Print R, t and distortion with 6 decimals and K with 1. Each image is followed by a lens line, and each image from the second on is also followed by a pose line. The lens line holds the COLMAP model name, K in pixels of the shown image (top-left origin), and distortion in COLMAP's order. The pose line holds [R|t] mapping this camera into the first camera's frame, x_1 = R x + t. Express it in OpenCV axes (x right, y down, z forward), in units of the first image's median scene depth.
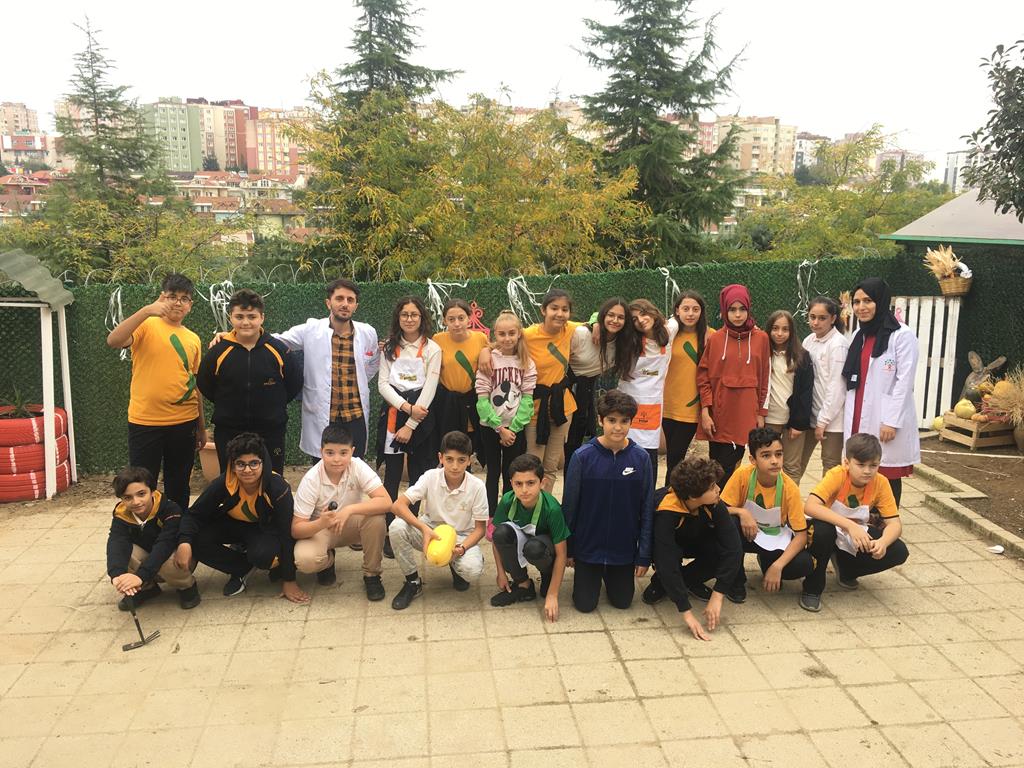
lens RADIAL K [[874.6, 0, 511.3], [0, 874.6, 386.4], [0, 0, 1]] dist [0.068627, -0.079906]
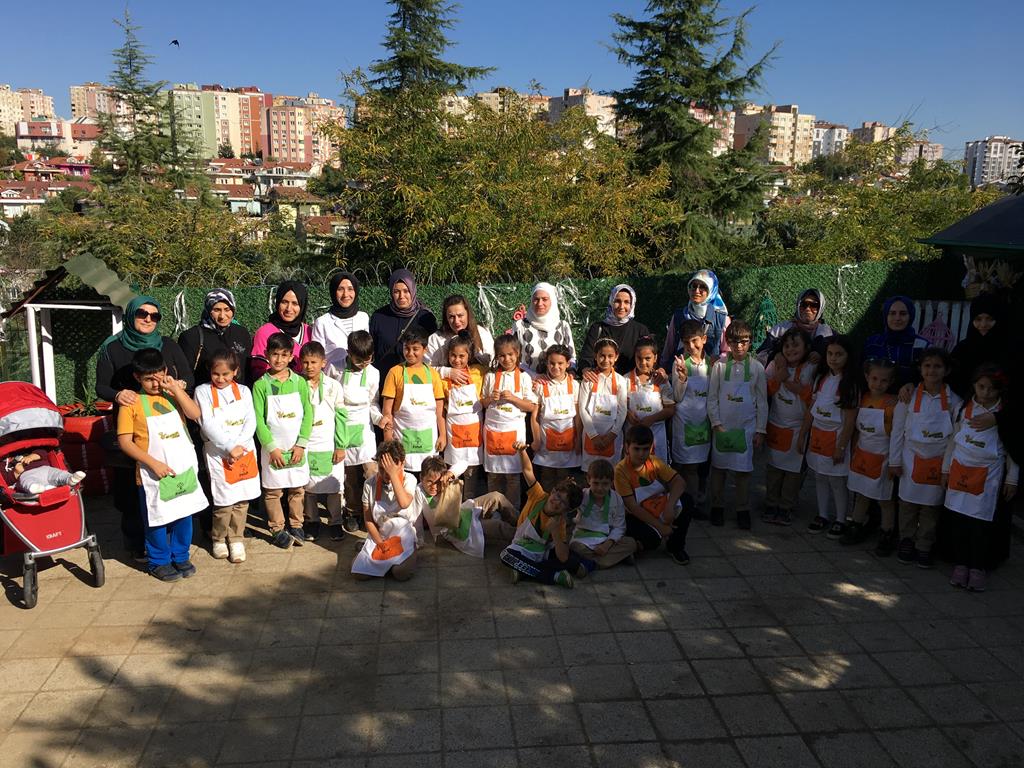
lens RADIAL K [[874.6, 0, 511.6], [0, 874.6, 386.9], [0, 0, 1]] dist [0.068627, -0.079906]
pose [[0.999878, 0.008117, -0.013342, -0.019679], [-0.007942, 0.999882, 0.013123, -0.006797], [0.013447, -0.013015, 0.999825, -0.012926]]
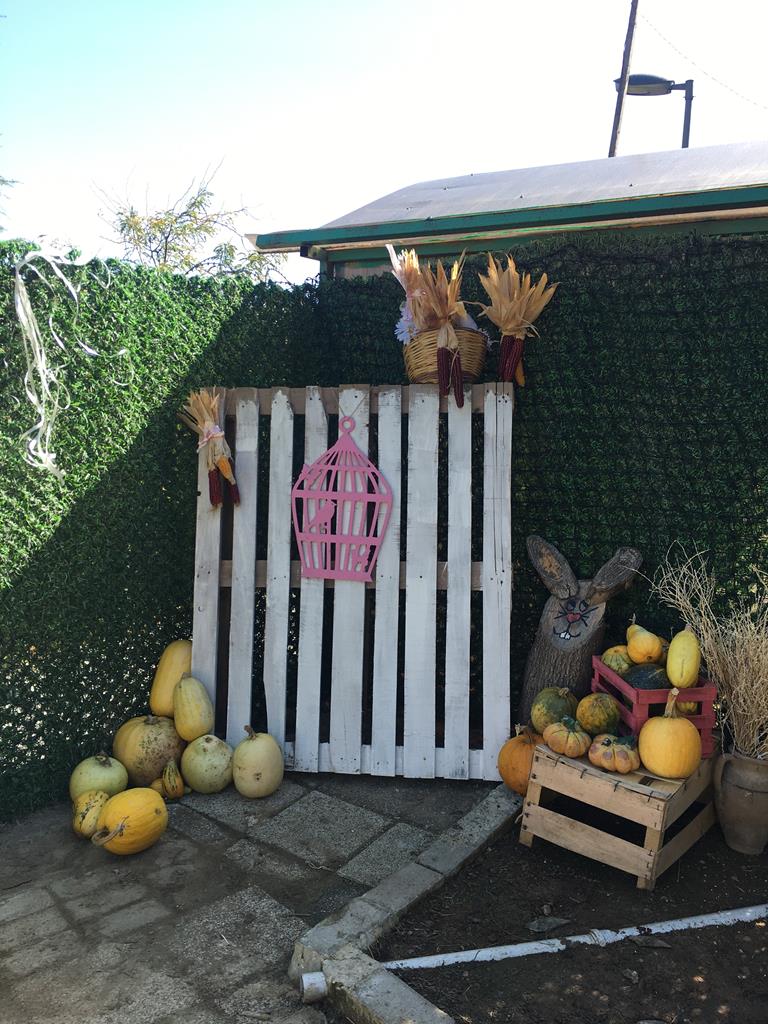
lens RADIAL K [[874.6, 0, 387.3], [0, 874.6, 515.0], [0, 0, 1]] dist [0.068627, -0.079906]
pose [[0.830069, -0.058116, 0.554624, 0.144858], [0.080560, 0.996619, -0.016139, -0.024923], [-0.551811, 0.058077, 0.831945, 0.388767]]
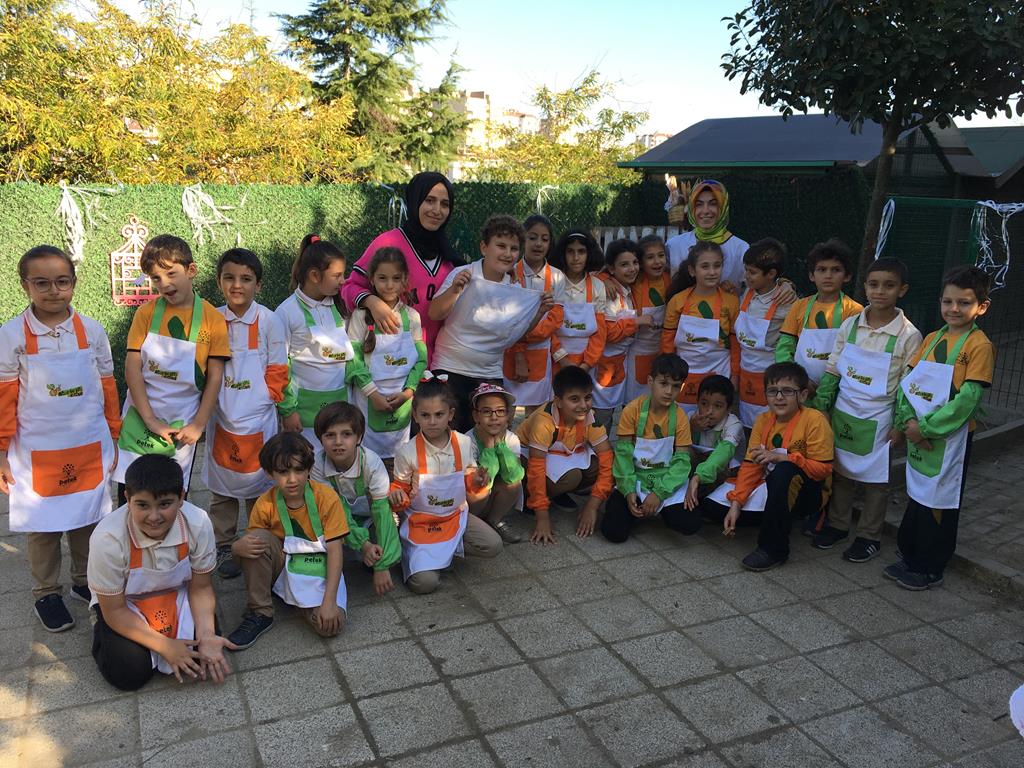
lens RADIAL K [[874.6, 0, 519.5], [0, 874.6, 391.8], [0, 0, 1]] dist [0.068627, -0.079906]
pose [[0.948904, -0.045293, 0.312298, 0.012778], [0.033384, 0.998501, 0.043380, 0.014478], [-0.313795, -0.030738, 0.948993, 0.090027]]
